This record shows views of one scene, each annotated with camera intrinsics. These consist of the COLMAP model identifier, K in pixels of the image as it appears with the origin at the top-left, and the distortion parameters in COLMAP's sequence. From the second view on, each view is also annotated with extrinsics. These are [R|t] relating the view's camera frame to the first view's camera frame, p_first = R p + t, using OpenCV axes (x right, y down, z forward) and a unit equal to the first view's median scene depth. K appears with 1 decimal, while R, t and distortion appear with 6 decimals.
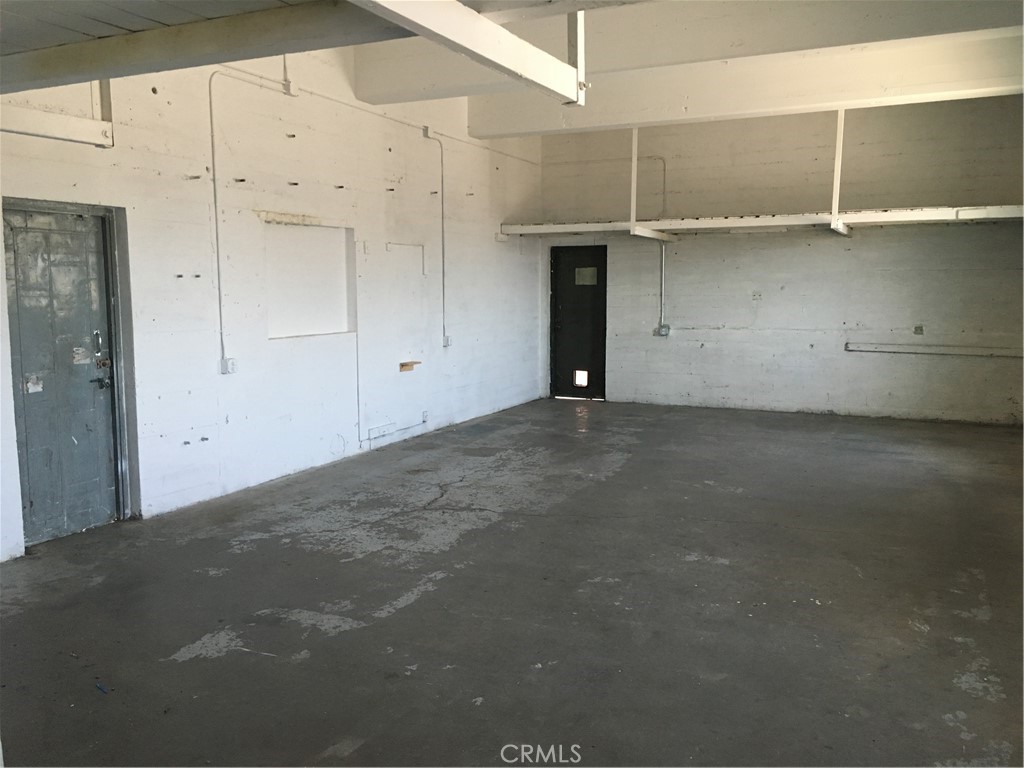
lens RADIAL K [[892.4, 0, 512.0], [0, 892.4, 384.0], [0, 0, 1]] dist [0.100833, -0.003736]
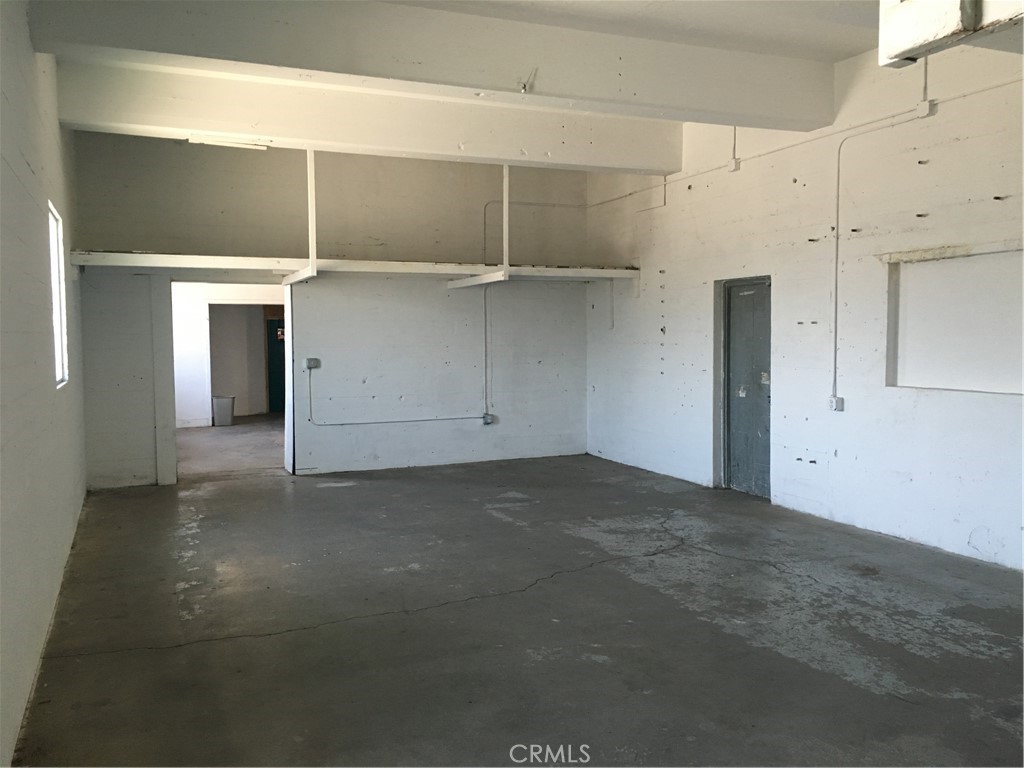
lens RADIAL K [[892.4, 0, 512.0], [0, 892.4, 384.0], [0, 0, 1]] dist [0.100833, -0.003736]
pose [[-0.674201, 0.048374, -0.736962, 0.784741], [-0.079068, 0.987390, 0.137146, -0.169632], [0.734303, 0.150734, -0.661875, 1.495190]]
